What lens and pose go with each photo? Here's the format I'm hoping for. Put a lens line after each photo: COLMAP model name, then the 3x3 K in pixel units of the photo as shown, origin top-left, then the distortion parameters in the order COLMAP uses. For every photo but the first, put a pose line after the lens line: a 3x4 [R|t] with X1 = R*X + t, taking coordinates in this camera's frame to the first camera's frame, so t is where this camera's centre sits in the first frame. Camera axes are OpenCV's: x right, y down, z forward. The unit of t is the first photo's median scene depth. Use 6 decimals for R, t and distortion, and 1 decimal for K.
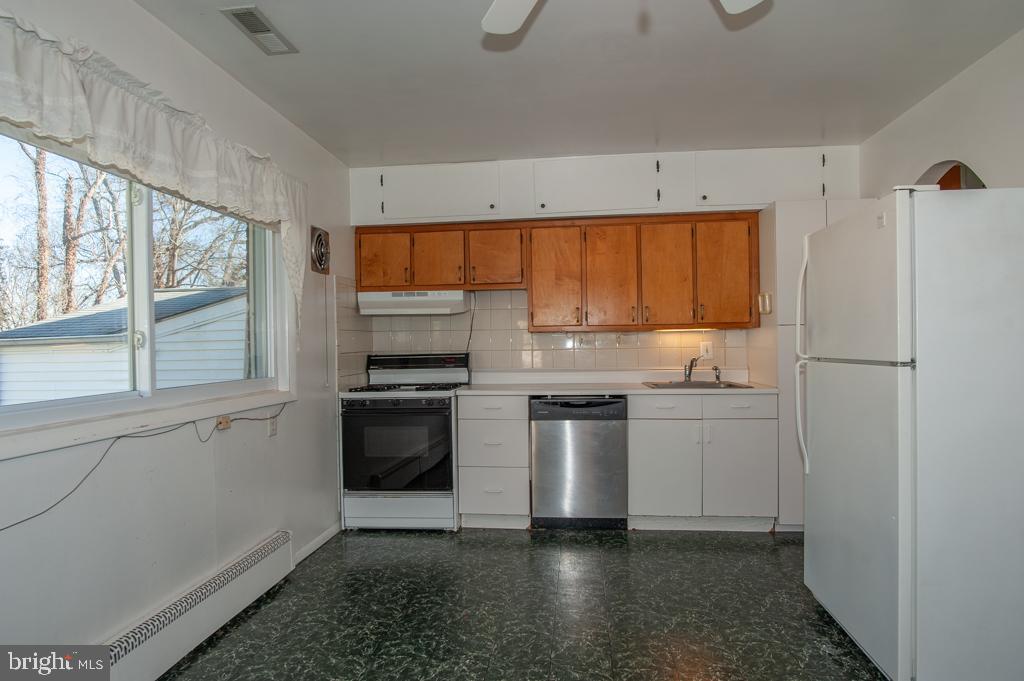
lens RADIAL K [[588.0, 0, 512.4], [0, 588.0, 350.3], [0, 0, 1]] dist [-0.039278, 0.018653]
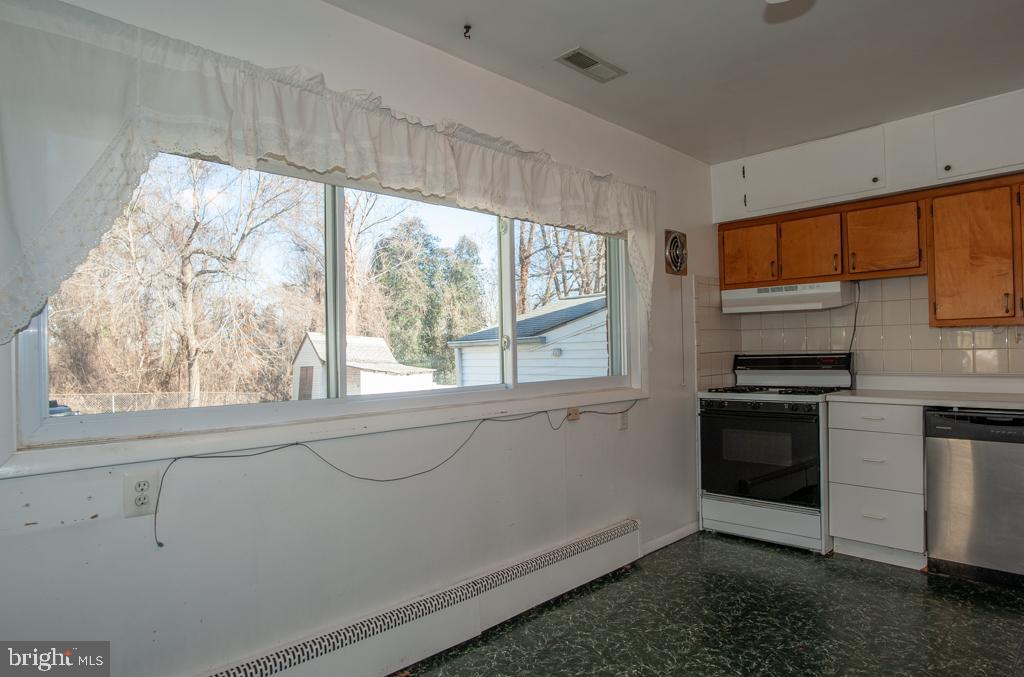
lens RADIAL K [[597.0, 0, 512.4], [0, 597.0, 346.9], [0, 0, 1]] dist [-0.023642, 0.002997]
pose [[0.776650, -0.003449, -0.629923, 0.099866], [0.001538, 0.999992, -0.003578, -0.002278], [0.629931, 0.001809, 0.776649, 0.010405]]
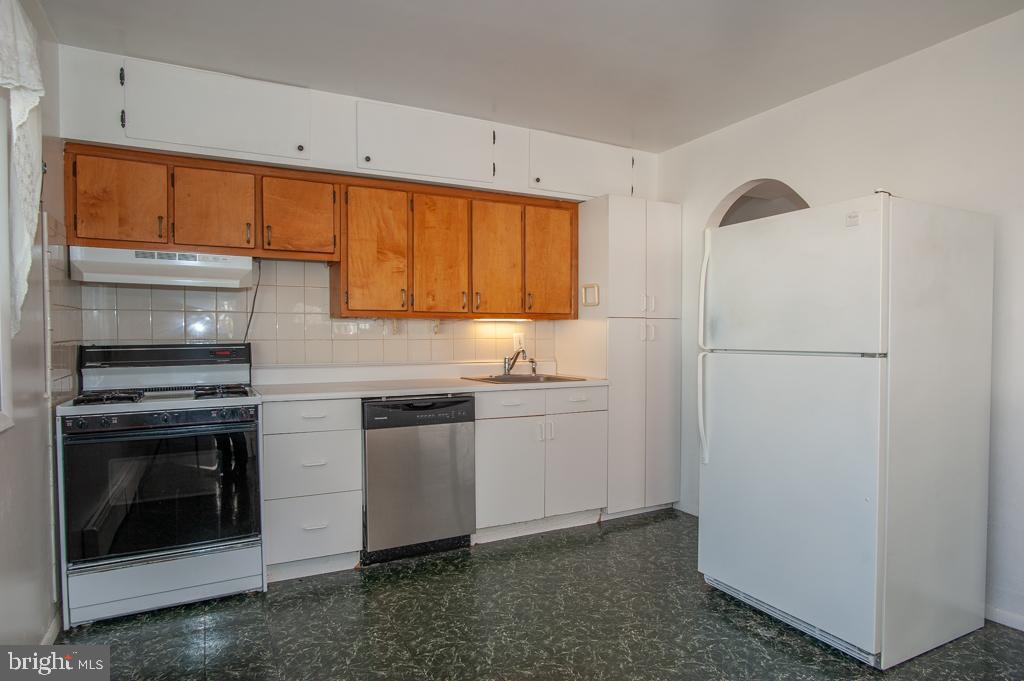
lens RADIAL K [[588.0, 0, 512.4], [0, 588.0, 350.3], [0, 0, 1]] dist [-0.039278, 0.018653]
pose [[0.828290, -0.000486, 0.560299, -0.240573], [-0.006680, 0.999920, 0.010743, 0.003724], [-0.560260, -0.012641, 0.828221, 0.239981]]
